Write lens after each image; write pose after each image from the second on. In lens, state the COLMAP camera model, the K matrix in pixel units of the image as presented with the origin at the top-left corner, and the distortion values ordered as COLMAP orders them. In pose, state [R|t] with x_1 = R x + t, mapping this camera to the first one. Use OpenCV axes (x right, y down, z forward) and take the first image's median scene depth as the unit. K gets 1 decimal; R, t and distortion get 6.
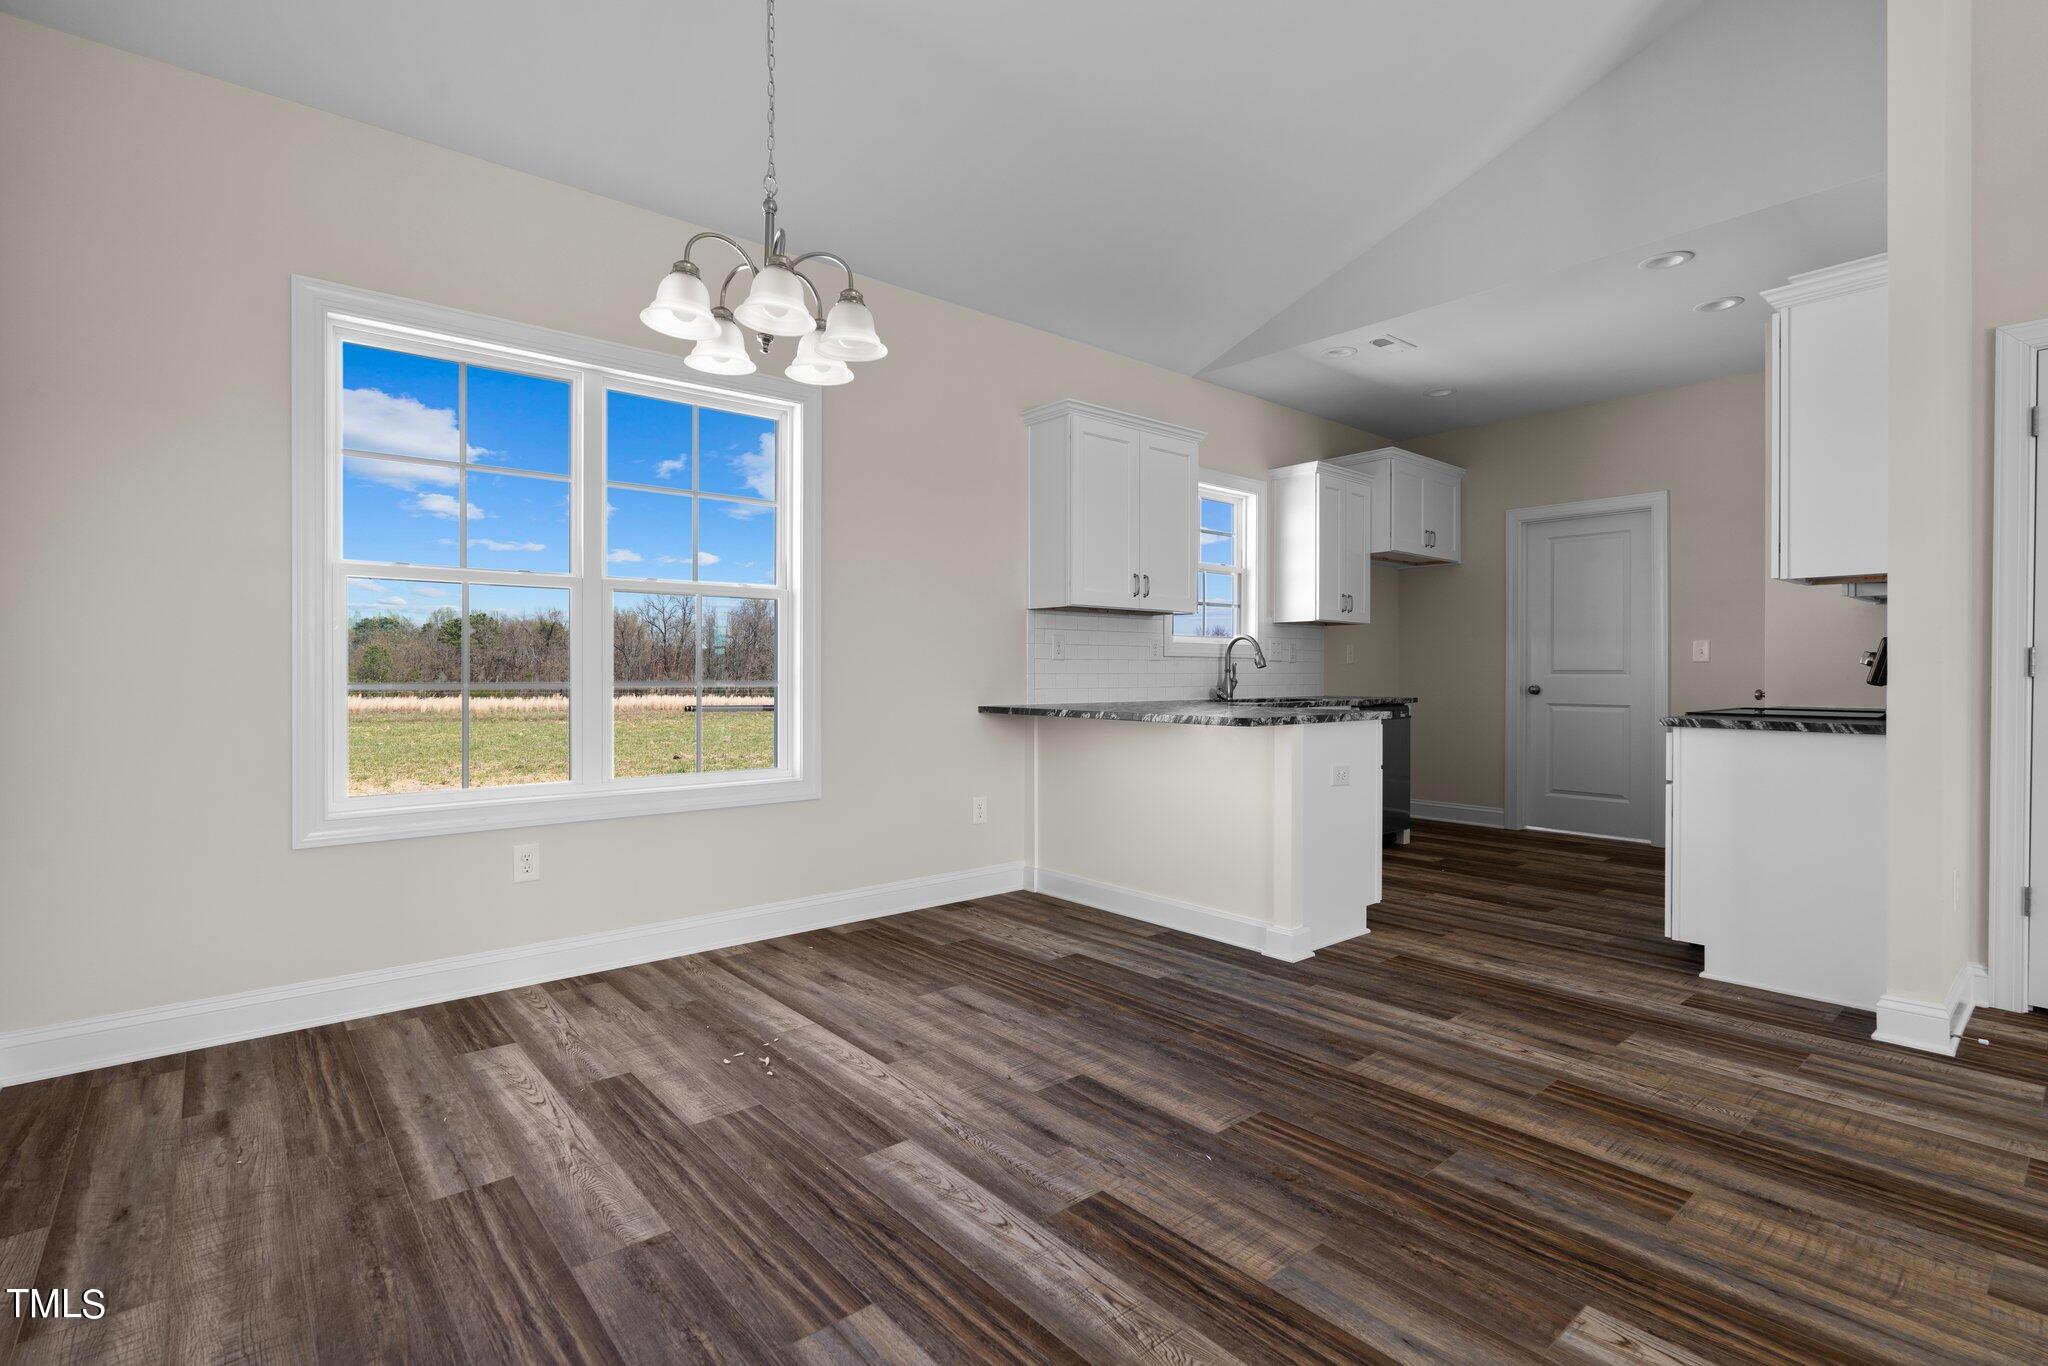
lens RADIAL K [[956.1, 0, 1024.8], [0, 956.1, 668.6], [0, 0, 1]] dist [-0.001918, -0.000199]
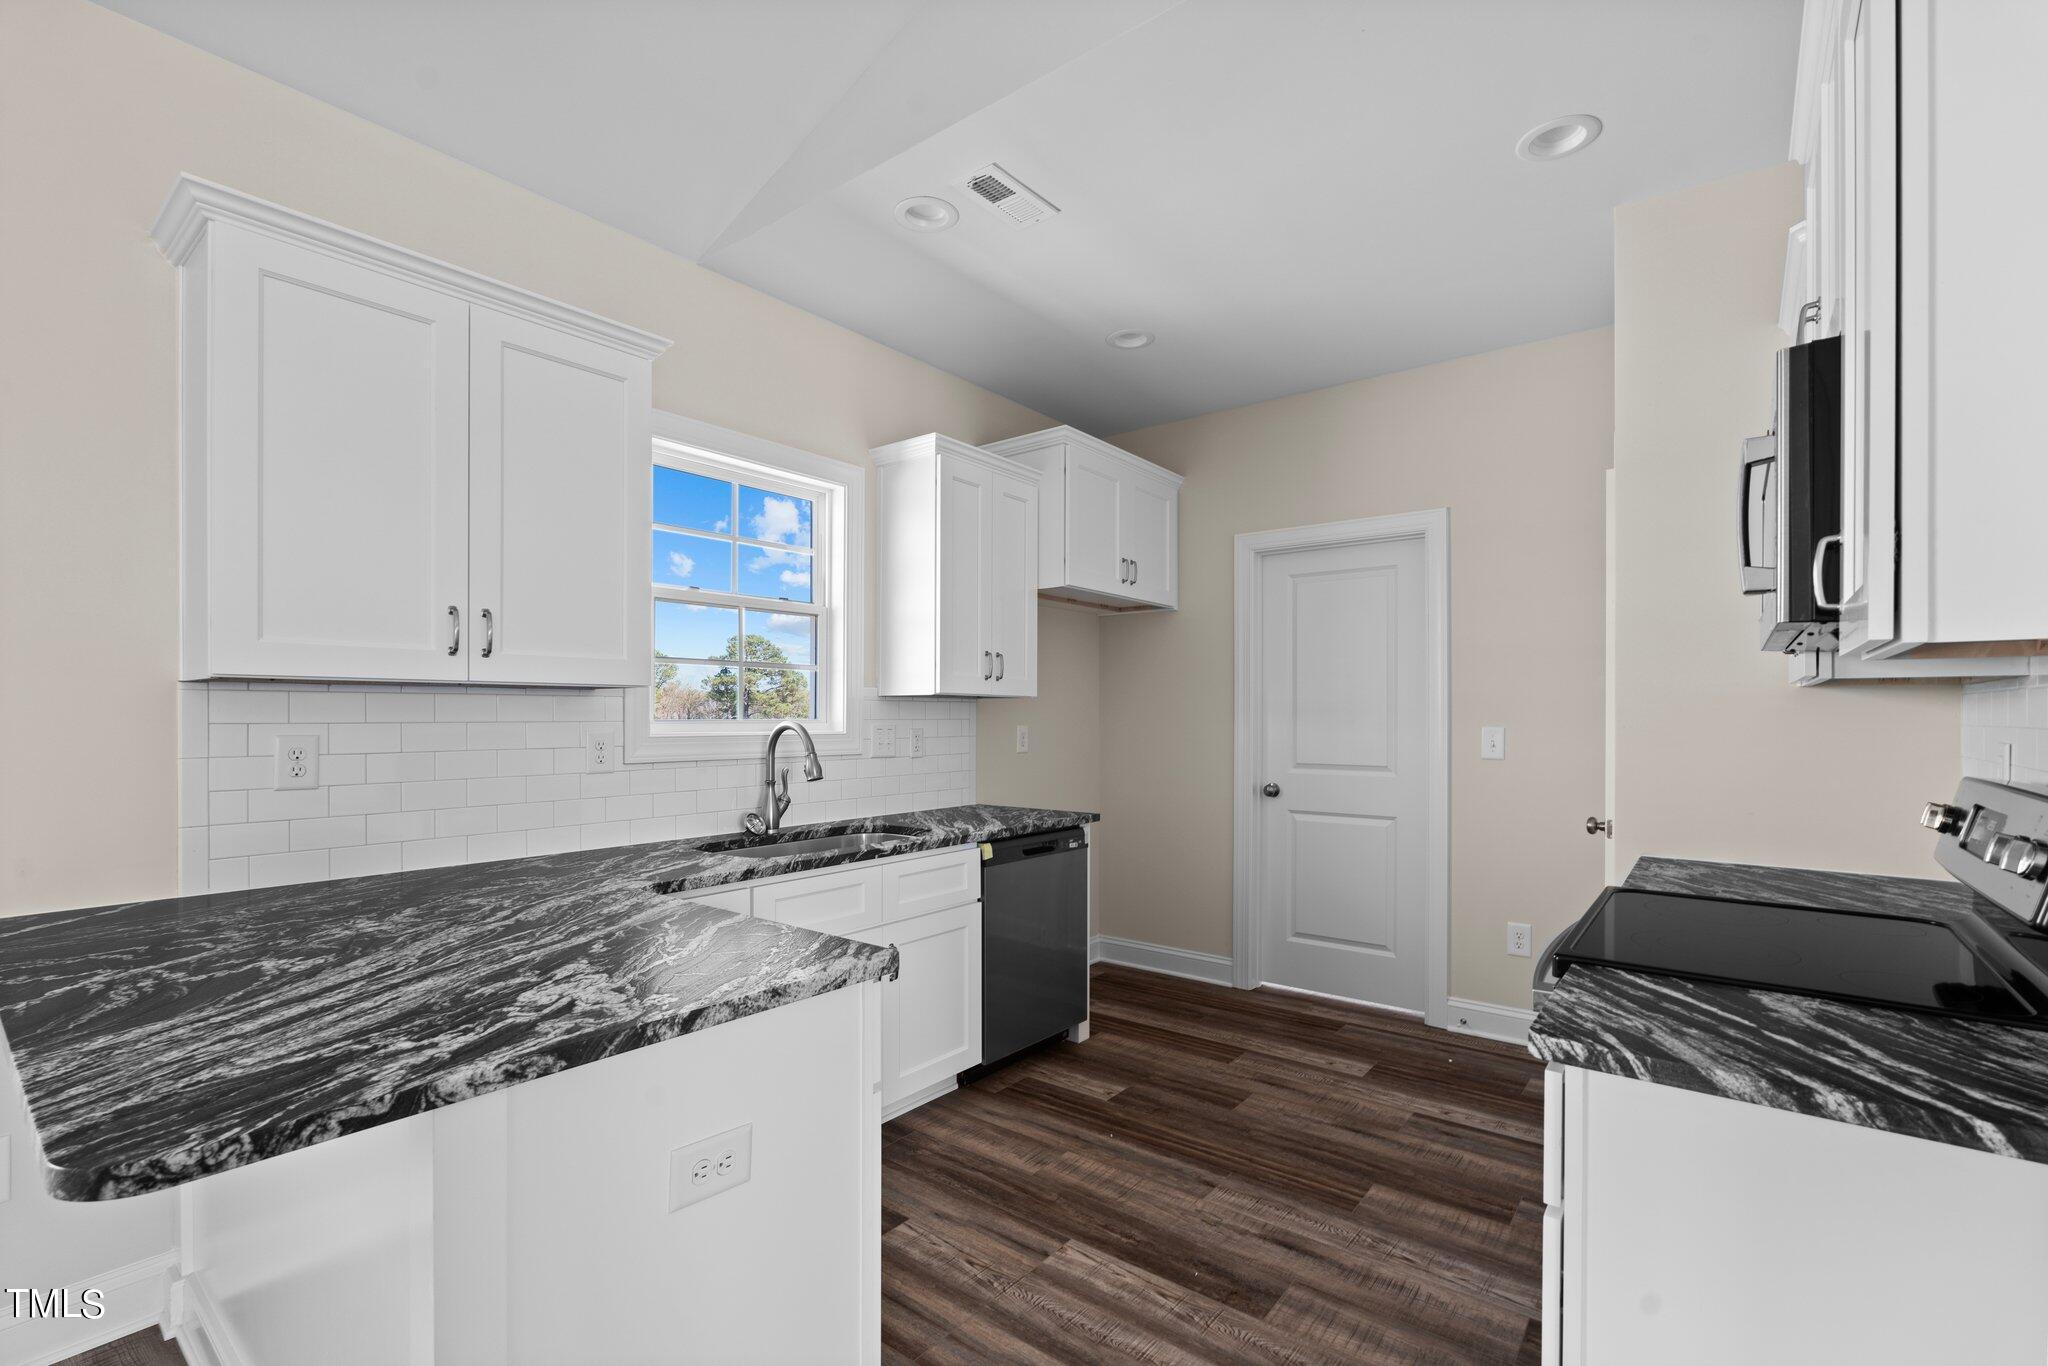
lens RADIAL K [[912.0, 0, 1025.7], [0, 912.0, 710.9], [0, 0, 1]] dist [-0.001747, -0.000139]
pose [[0.979893, 0.001074, 0.199523, 0.240916], [-0.000689, 0.999998, -0.001999, -0.037995], [-0.199525, 0.001822, 0.979891, 0.410355]]
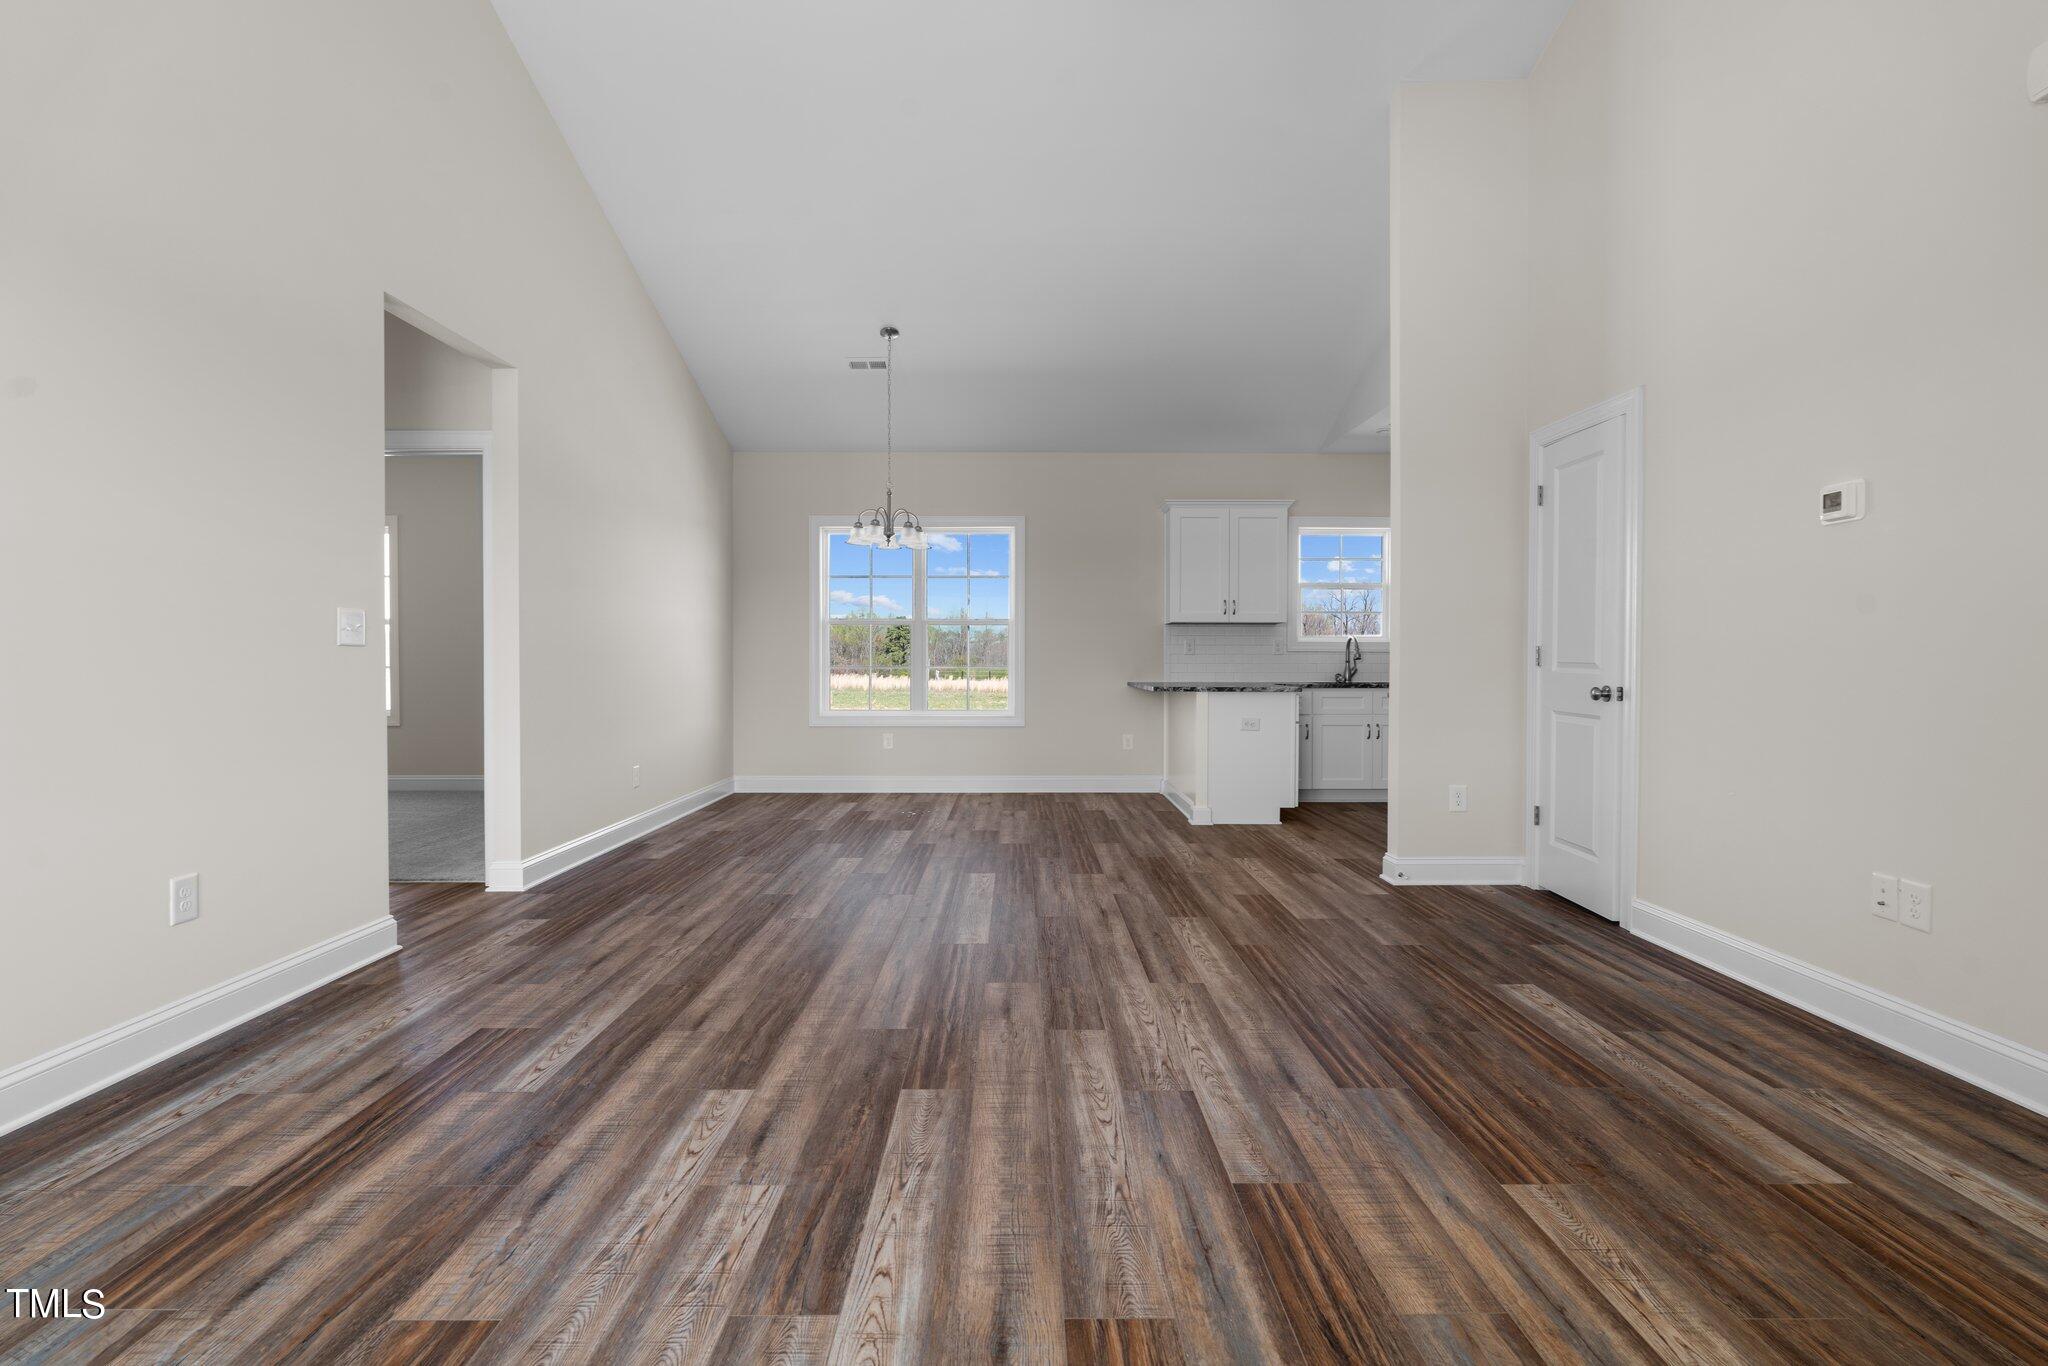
lens RADIAL K [[991.0, 0, 1022.1], [0, 991.0, 657.7], [0, 0, 1]] dist [0.000401, 0.000614]
pose [[0.767393, -0.001569, -0.641175, 0.727357], [-0.002295, 0.999984, -0.005194, 0.004262], [0.641173, 0.005457, 0.767377, -0.371827]]
